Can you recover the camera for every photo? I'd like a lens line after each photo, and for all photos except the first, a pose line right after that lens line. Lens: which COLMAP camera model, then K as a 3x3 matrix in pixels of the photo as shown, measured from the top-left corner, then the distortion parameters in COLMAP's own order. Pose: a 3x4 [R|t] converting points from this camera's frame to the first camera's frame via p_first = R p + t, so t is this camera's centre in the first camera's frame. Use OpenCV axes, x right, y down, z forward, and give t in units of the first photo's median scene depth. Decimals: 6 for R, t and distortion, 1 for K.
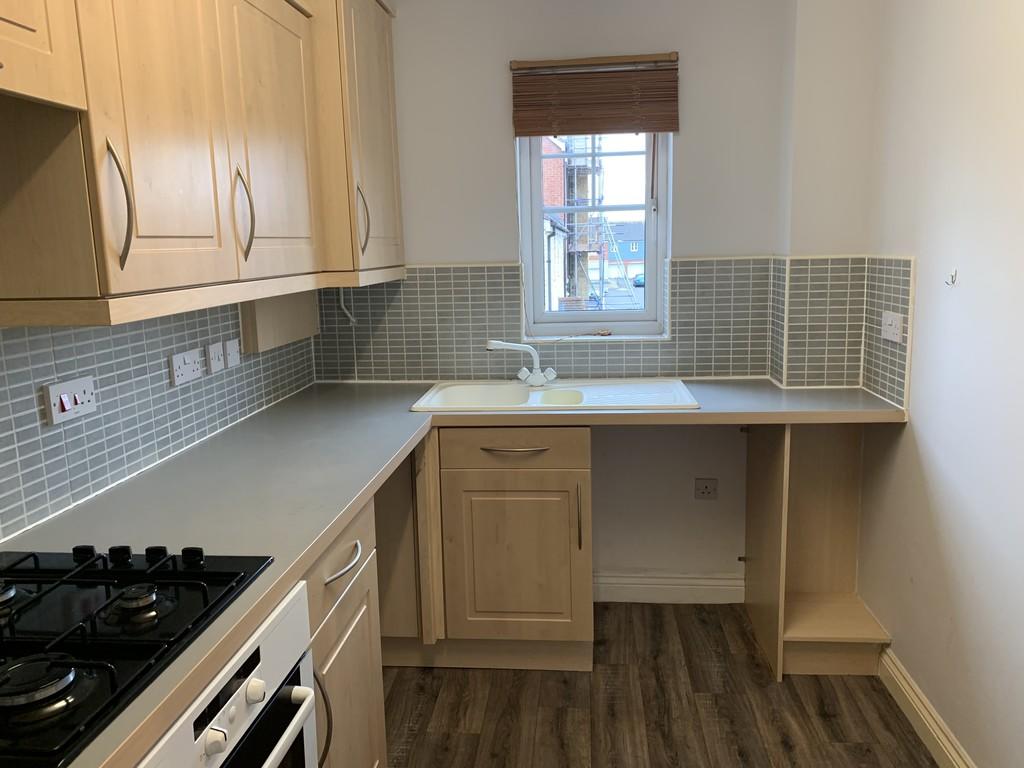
lens RADIAL K [[756.8, 0, 452.0], [0, 756.8, 380.5], [0, 0, 1]] dist [0.139718, -0.218769]
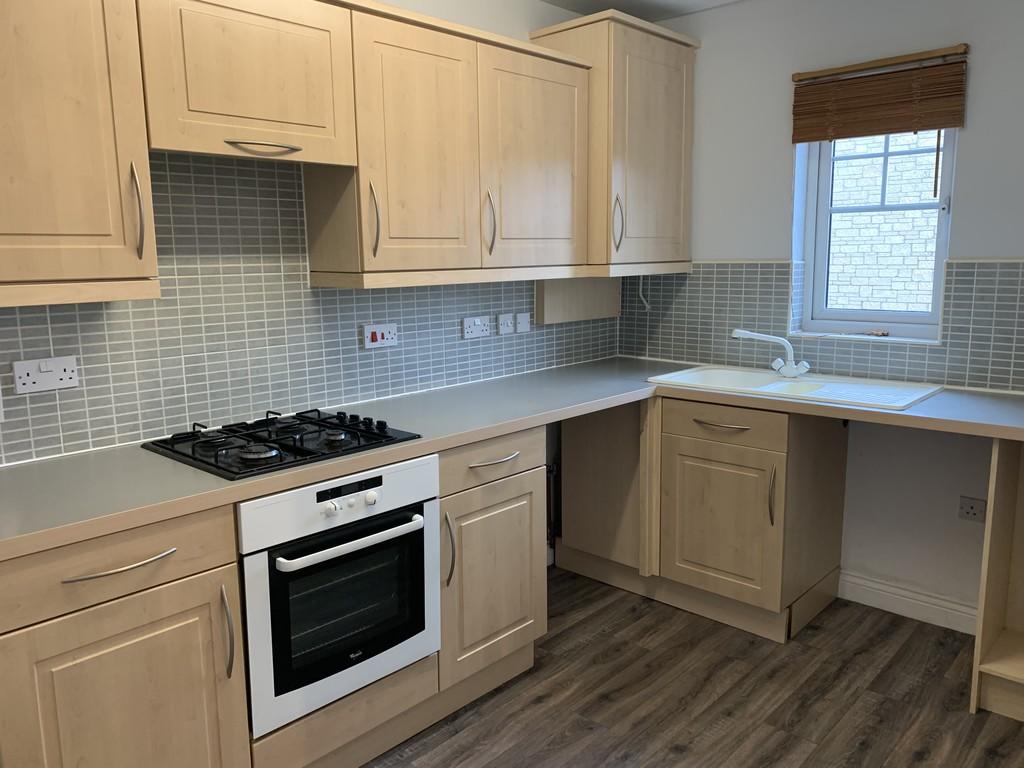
lens RADIAL K [[791.1, 0, 527.4], [0, 791.1, 385.7], [0, 0, 1]] dist [0.149931, -0.139091]
pose [[0.804148, 0.117235, -0.582753, 0.507782], [-0.114999, 0.992520, 0.040982, 0.016288], [0.583199, 0.034060, 0.811615, -0.133084]]
